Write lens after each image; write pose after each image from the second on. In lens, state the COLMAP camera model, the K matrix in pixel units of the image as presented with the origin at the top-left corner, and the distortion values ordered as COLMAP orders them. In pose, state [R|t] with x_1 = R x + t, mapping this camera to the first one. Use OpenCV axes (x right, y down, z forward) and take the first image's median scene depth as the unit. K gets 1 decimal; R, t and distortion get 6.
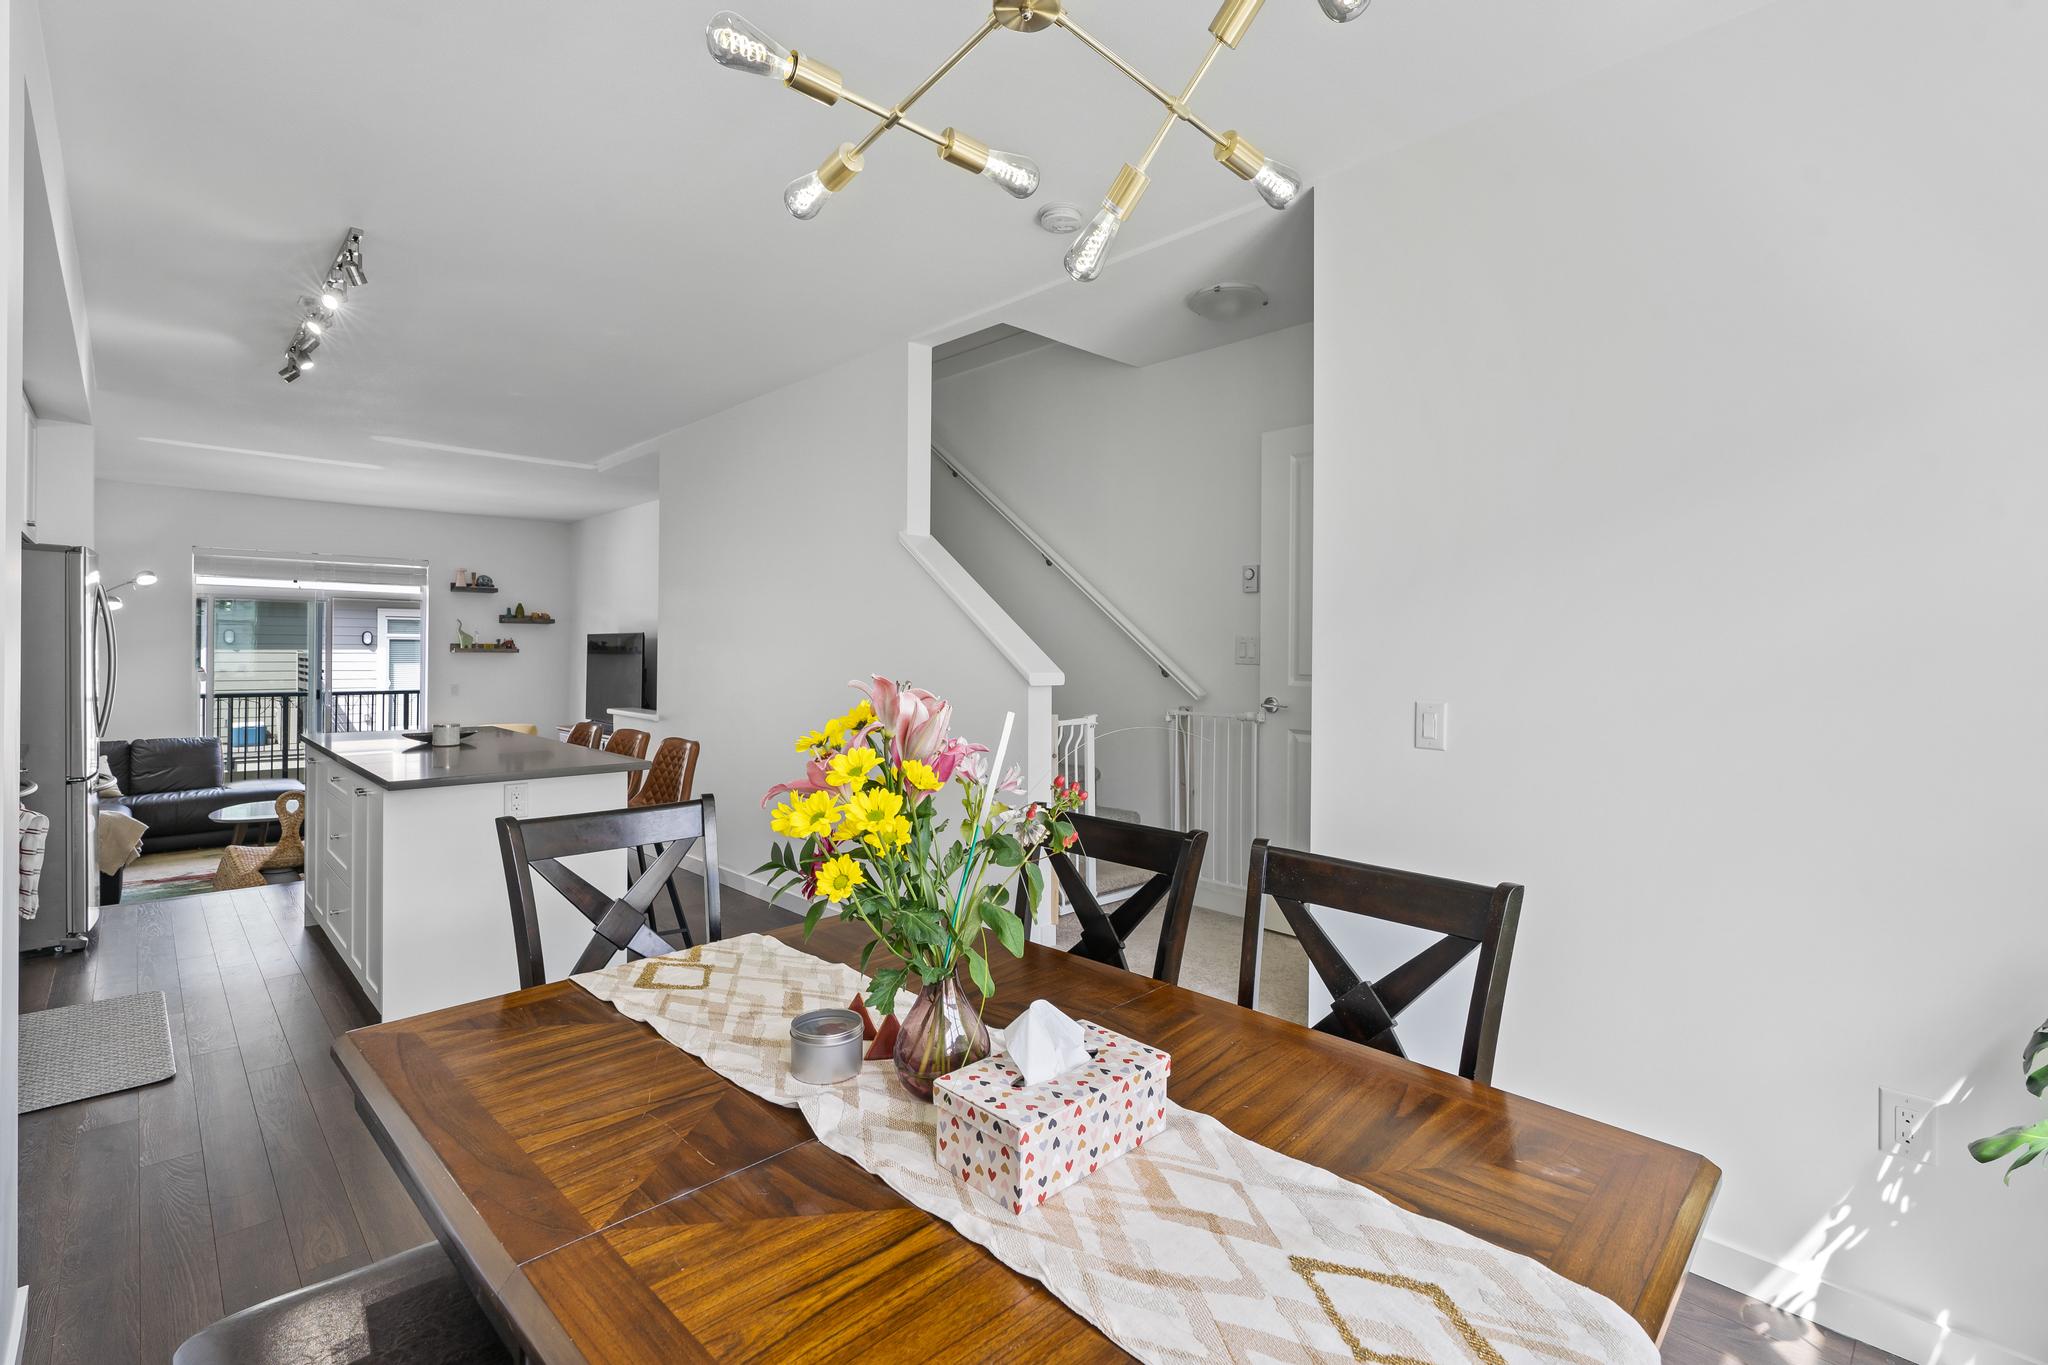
lens RADIAL K [[936.9, 0, 1010.3], [0, 936.9, 652.3], [0, 0, 1]] dist [0.008795, 0.001240]
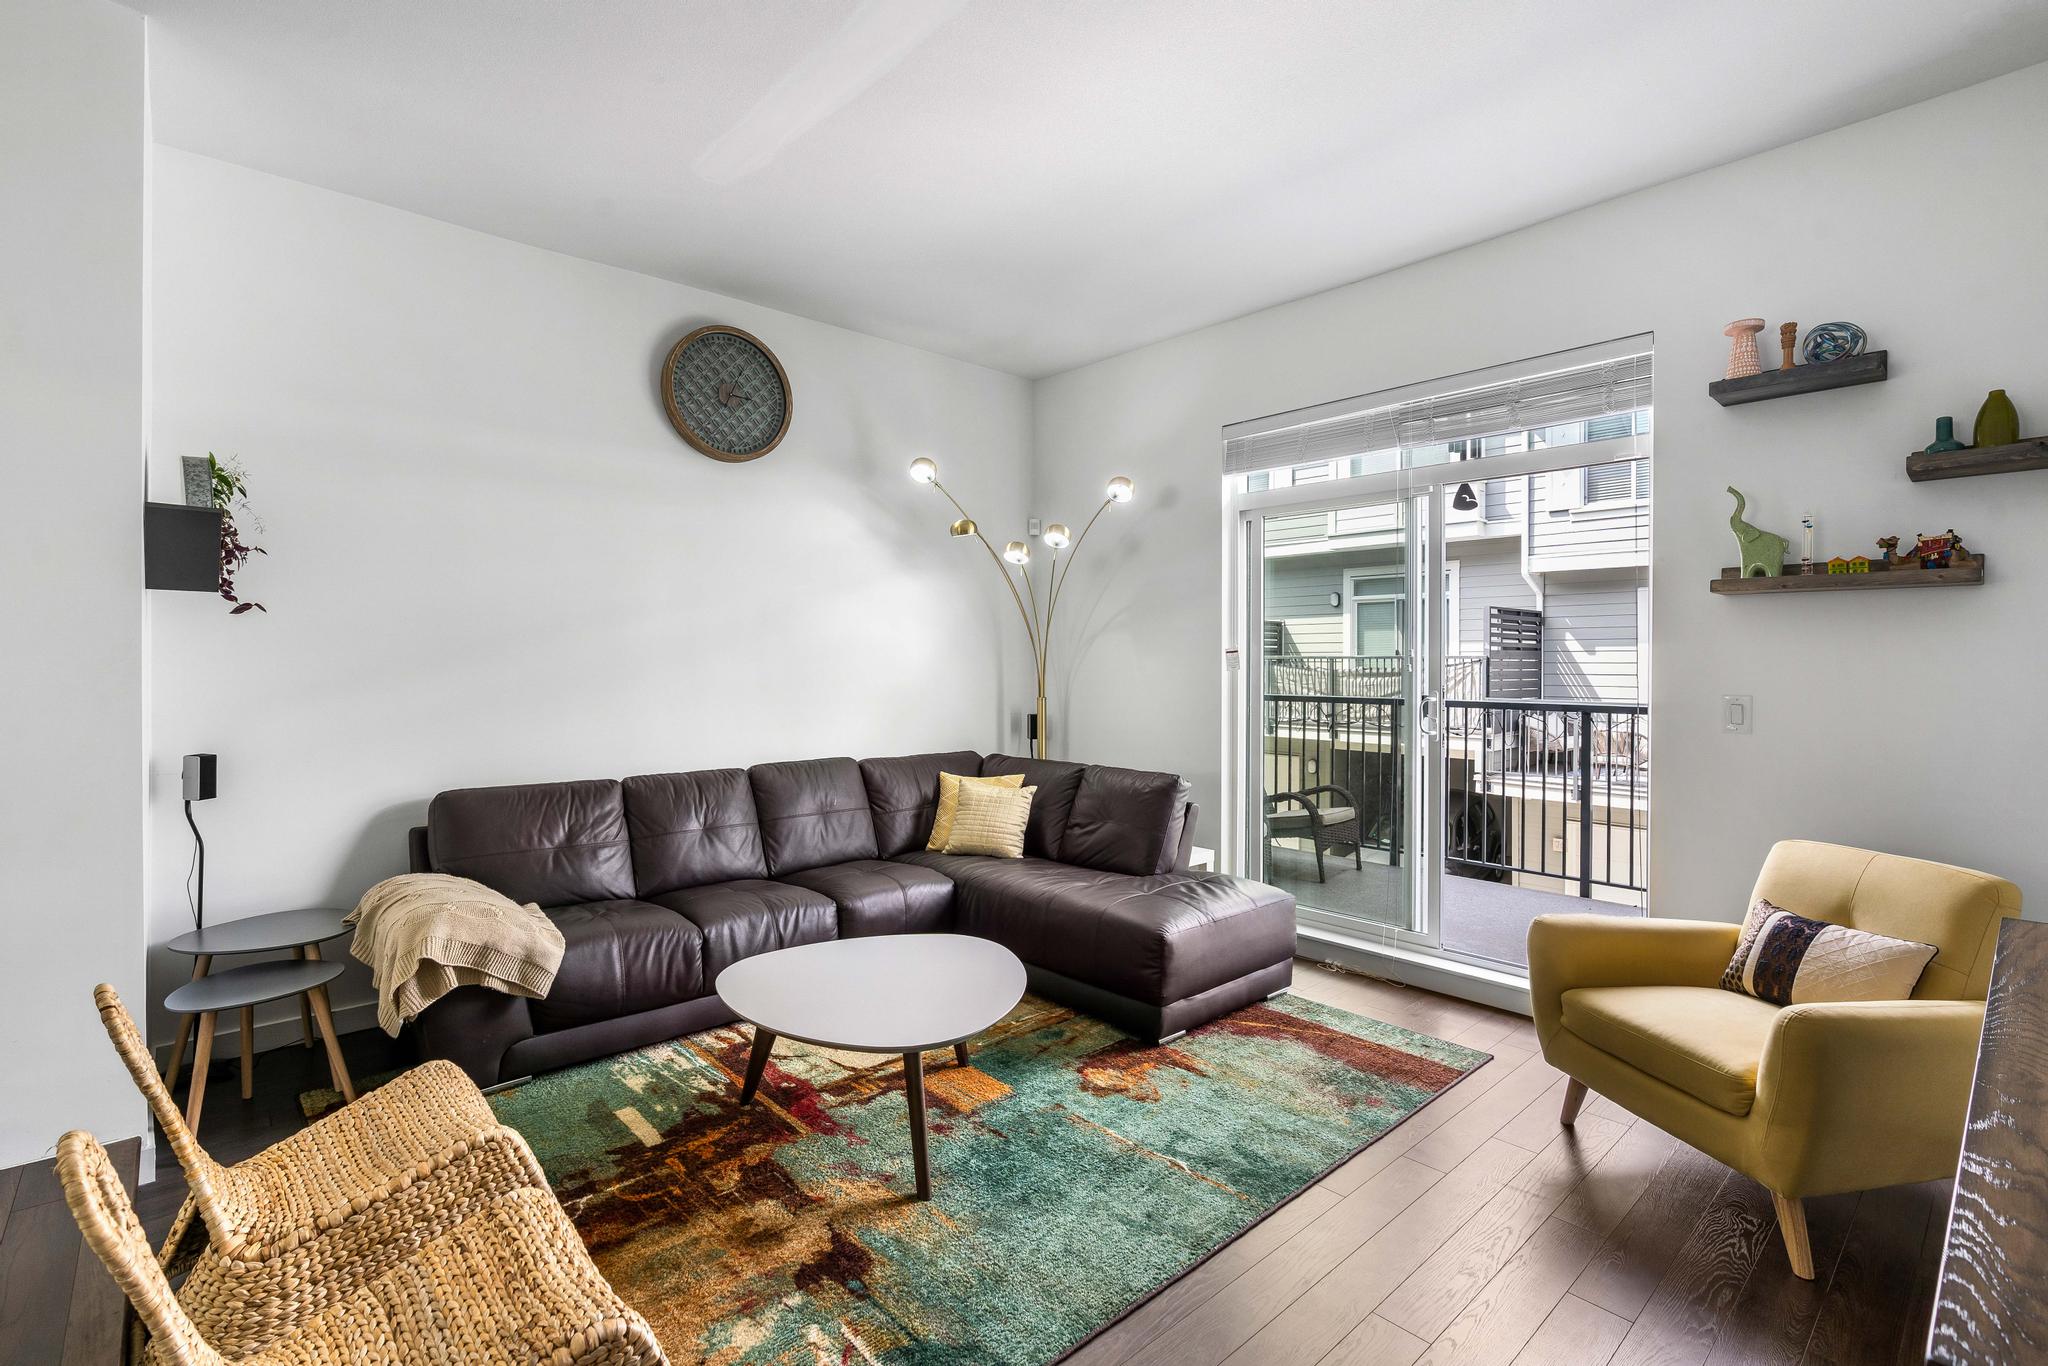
lens RADIAL K [[936.9, 0, 1005.6], [0, 936.9, 662.2], [0, 0, 1]] dist [0.008795, 0.001240]
pose [[-0.019656, -0.001443, -0.999806, -0.262242], [-0.005559, 0.999984, -0.001334, 0.024006], [0.999791, 0.005532, -0.019664, 0.746539]]
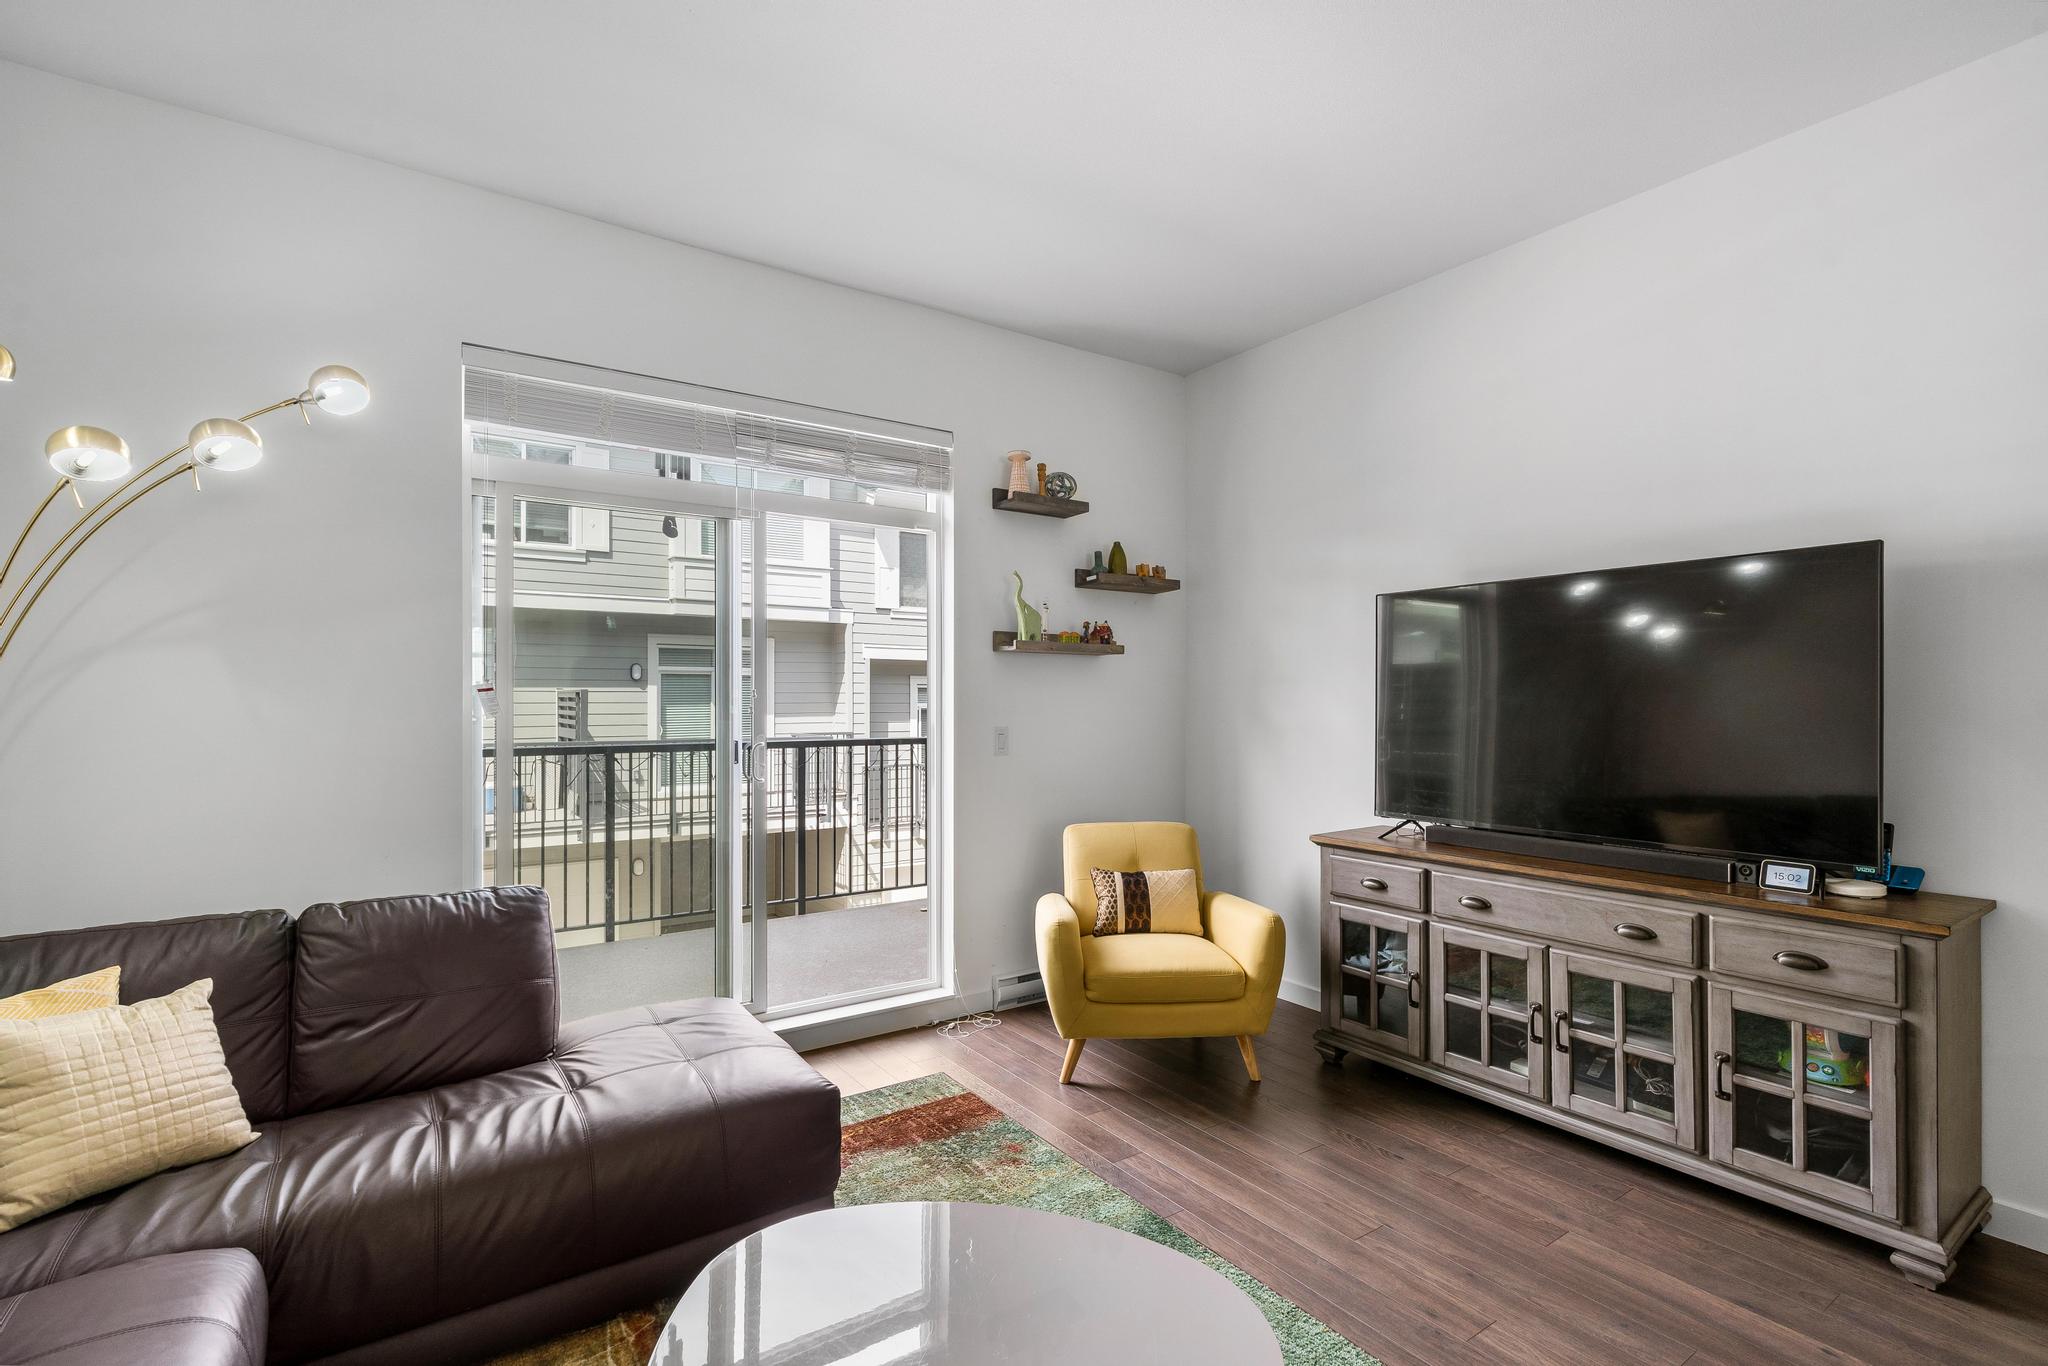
lens RADIAL K [[936.9, 0, 1027.8], [0, 936.9, 700.7], [0, 0, 1]] dist [0.008795, 0.001240]
pose [[0.989056, -0.005165, -0.147450, -0.508269], [0.005085, 0.999987, -0.000917, 0.022062], [0.147453, 0.000158, 0.989069, 0.571477]]
